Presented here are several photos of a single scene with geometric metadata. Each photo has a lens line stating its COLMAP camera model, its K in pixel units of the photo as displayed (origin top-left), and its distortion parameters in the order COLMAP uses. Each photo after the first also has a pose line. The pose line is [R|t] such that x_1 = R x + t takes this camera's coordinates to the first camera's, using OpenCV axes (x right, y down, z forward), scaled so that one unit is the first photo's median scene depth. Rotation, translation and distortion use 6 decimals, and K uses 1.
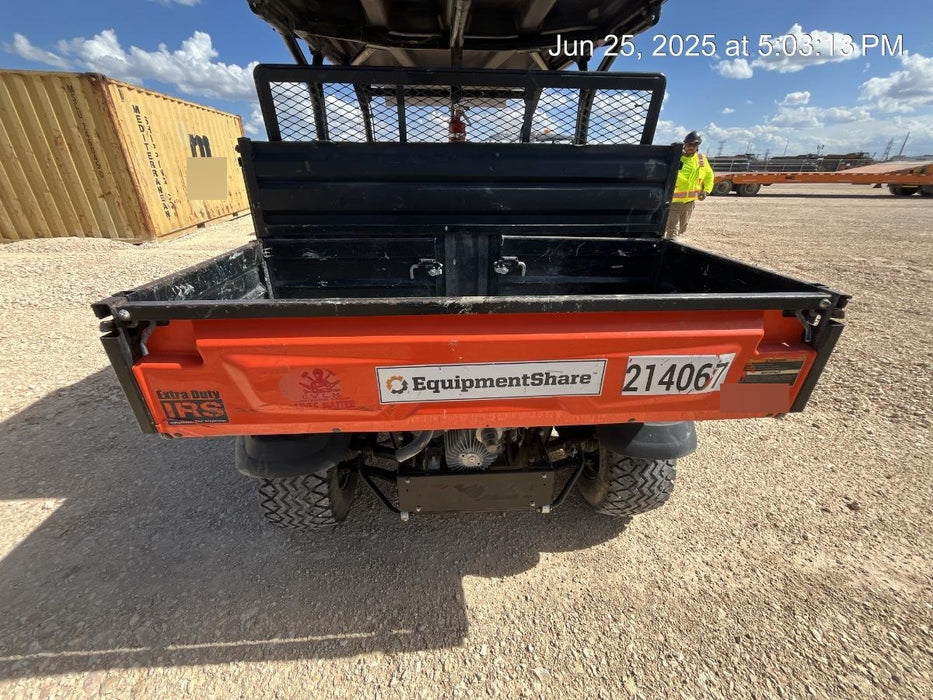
lens RADIAL K [[379.3, 0, 464.5], [0, 379.3, 348.1], [0, 0, 1]] dist [-0.002144, -0.000466]
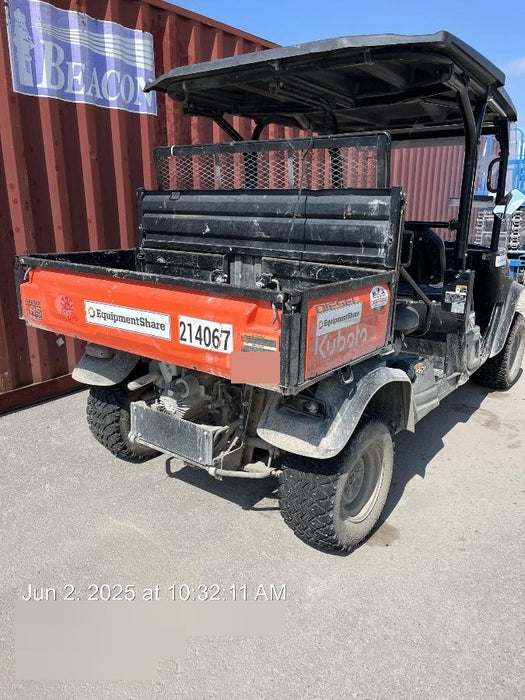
lens RADIAL K [[528.1, 0, 262.6], [0, 528.1, 346.4], [0, 0, 1]] dist [0.079759, -0.132596]
pose [[0.755025, 0.173085, -0.632438, 1.423087], [-0.291774, 0.952462, -0.087660, 0.160150], [0.587201, 0.250715, 0.769635, -0.317798]]
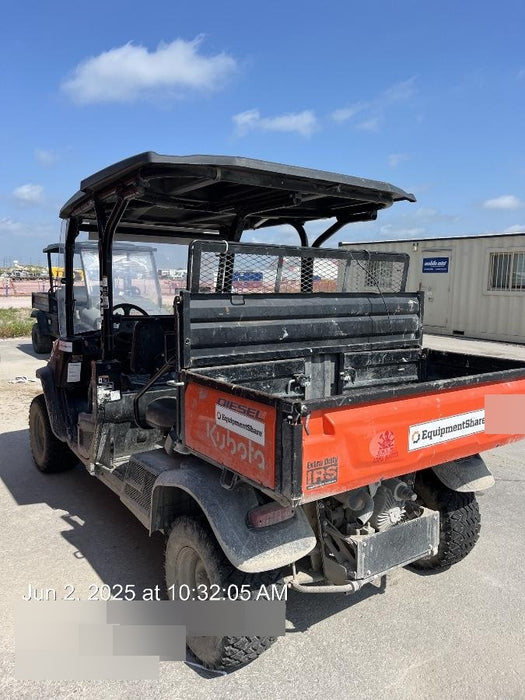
lens RADIAL K [[528.1, 0, 262.6], [0, 528.1, 346.4], [0, 0, 1]] dist [0.079759, -0.132596]
pose [[0.849225, -0.059376, 0.524682, -1.281149], [0.223297, 0.940818, -0.254951, 0.110688], [-0.478492, 0.333671, 0.812225, -0.455644]]
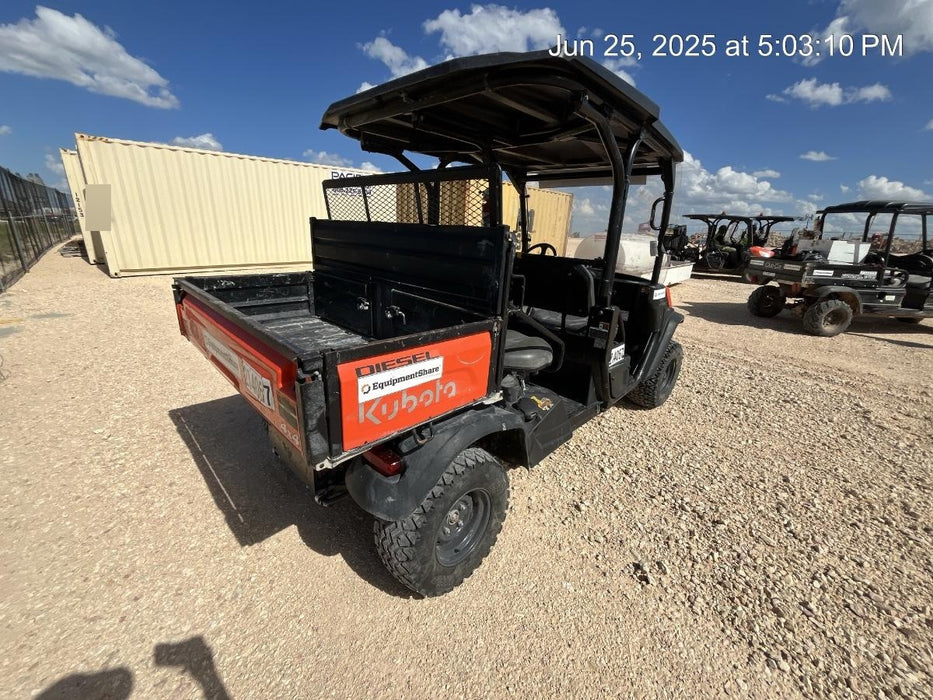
lens RADIAL K [[379.3, 0, 464.5], [0, 379.3, 348.1], [0, 0, 1]] dist [-0.002144, -0.000466]
pose [[0.660894, 0.249984, -0.707620, 1.372513], [-0.359578, 0.933095, -0.006195, -0.214521], [0.658728, 0.258539, 0.706566, 0.339979]]
